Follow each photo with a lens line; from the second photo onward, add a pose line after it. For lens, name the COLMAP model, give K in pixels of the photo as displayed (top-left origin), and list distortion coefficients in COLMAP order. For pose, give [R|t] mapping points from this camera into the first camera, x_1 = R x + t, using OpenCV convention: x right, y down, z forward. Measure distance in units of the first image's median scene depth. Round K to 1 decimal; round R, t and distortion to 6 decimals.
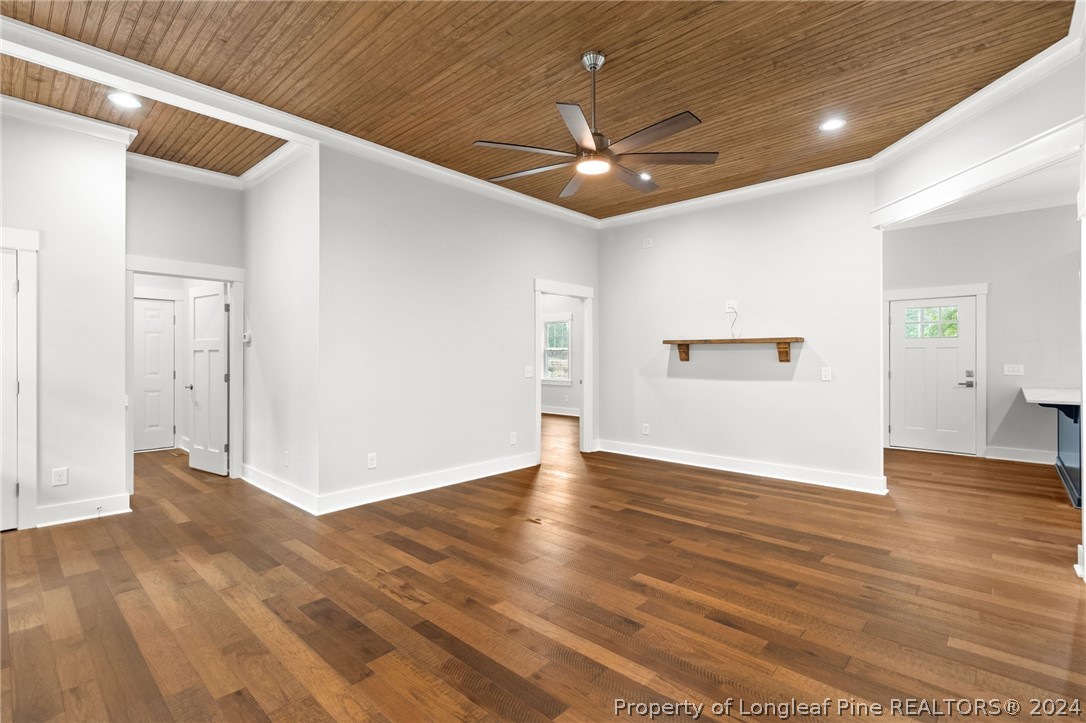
lens RADIAL K [[497.4, 0, 547.9], [0, 497.4, 356.3], [0, 0, 1]] dist [-0.001343, 0.001241]
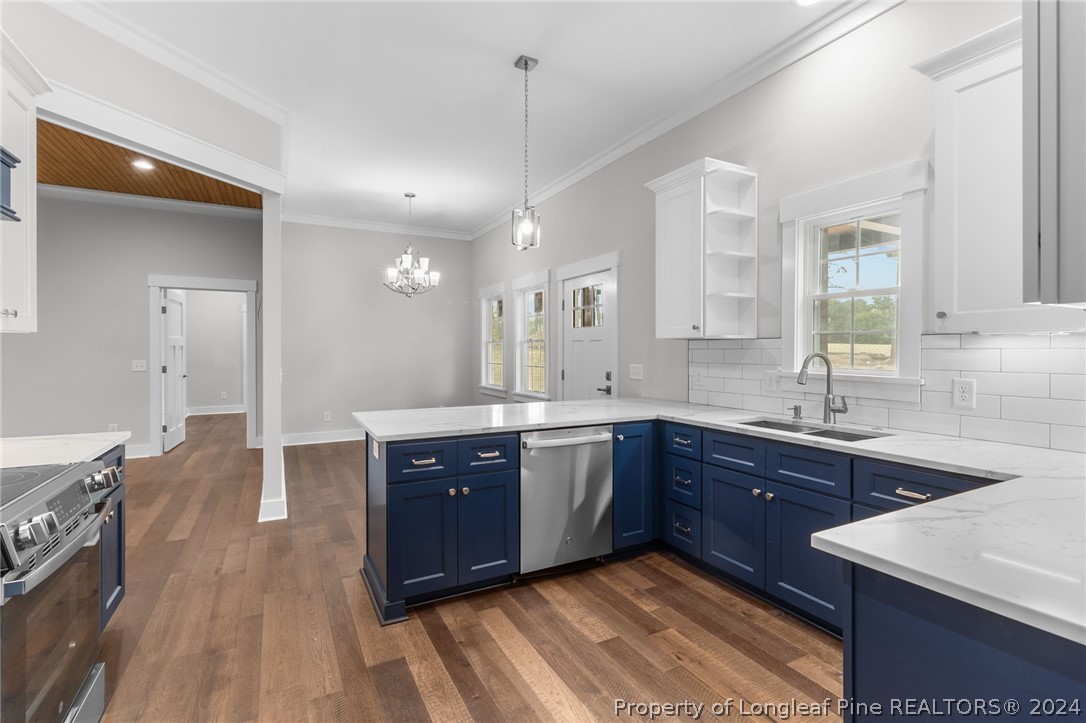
lens RADIAL K [[497.4, 0, 540.6], [0, 497.4, 356.7], [0, 0, 1]] dist [-0.001343, 0.001241]
pose [[0.946995, 0.005582, -0.321200, 1.665886], [-0.001006, 0.999896, 0.014411, -0.006098], [0.321247, -0.013324, 0.946902, 0.468389]]
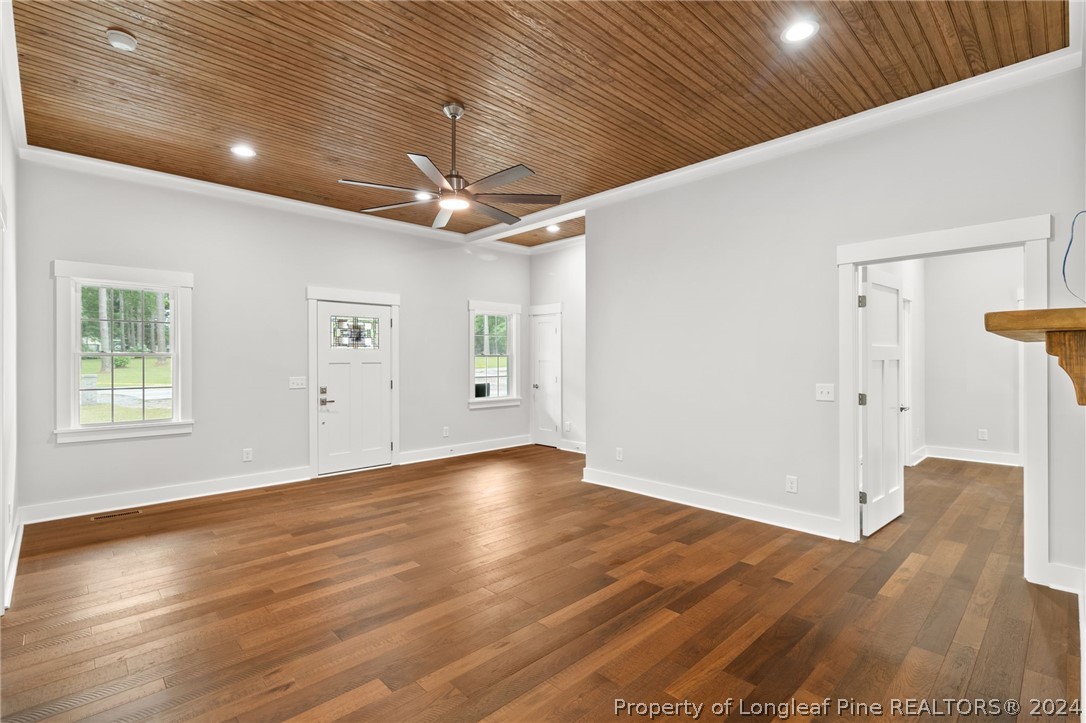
lens RADIAL K [[497.4, 0, 546.8], [0, 497.4, 360.7], [0, 0, 1]] dist [-0.001343, 0.001241]
pose [[-0.055139, 0.004252, -0.998470, 0.996911], [0.007153, 0.999967, 0.003863, -0.024665], [0.998453, -0.006929, -0.055167, 1.041788]]
